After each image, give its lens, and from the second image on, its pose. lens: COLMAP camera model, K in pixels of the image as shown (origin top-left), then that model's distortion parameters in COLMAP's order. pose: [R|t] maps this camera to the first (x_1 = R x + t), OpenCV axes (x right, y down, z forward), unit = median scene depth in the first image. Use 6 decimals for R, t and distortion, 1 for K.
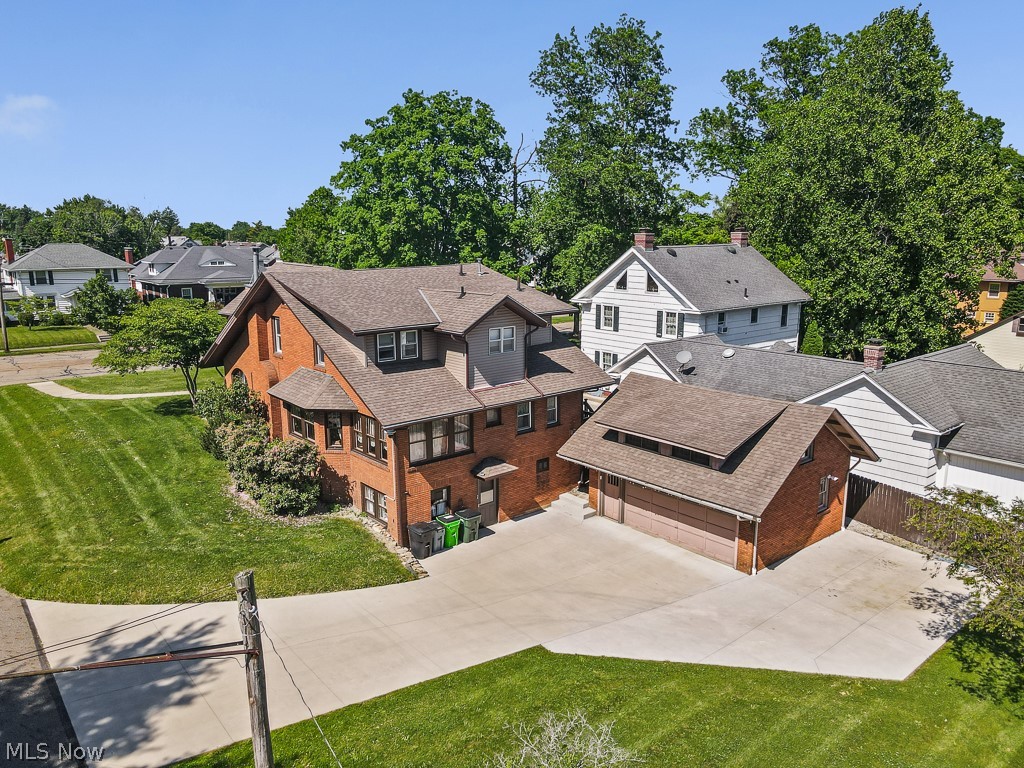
lens RADIAL K [[769.5, 0, 512.0], [0, 769.5, 384.0], [0, 0, 1]] dist [0.053091, -0.002868]
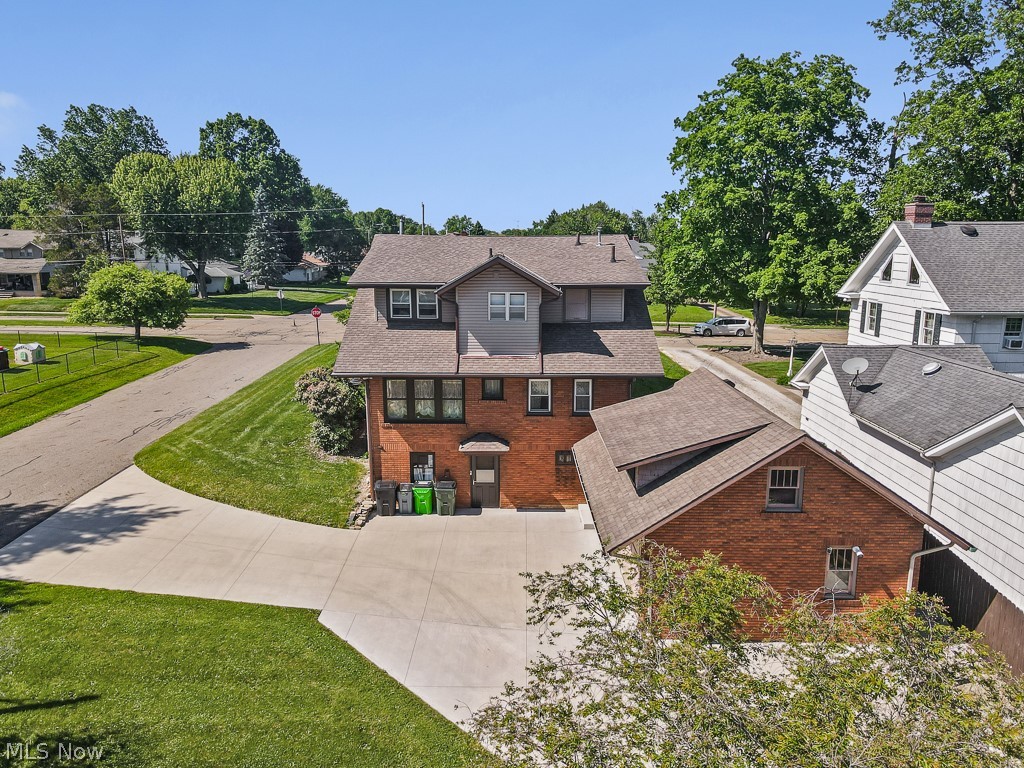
lens RADIAL K [[769.5, 0, 512.0], [0, 769.5, 384.0], [0, 0, 1]] dist [0.053091, -0.002868]
pose [[0.759397, 0.128036, -0.637905, 0.562935], [-0.137982, 0.989837, 0.034411, 0.001160], [0.635827, 0.061888, 0.769346, 0.299189]]
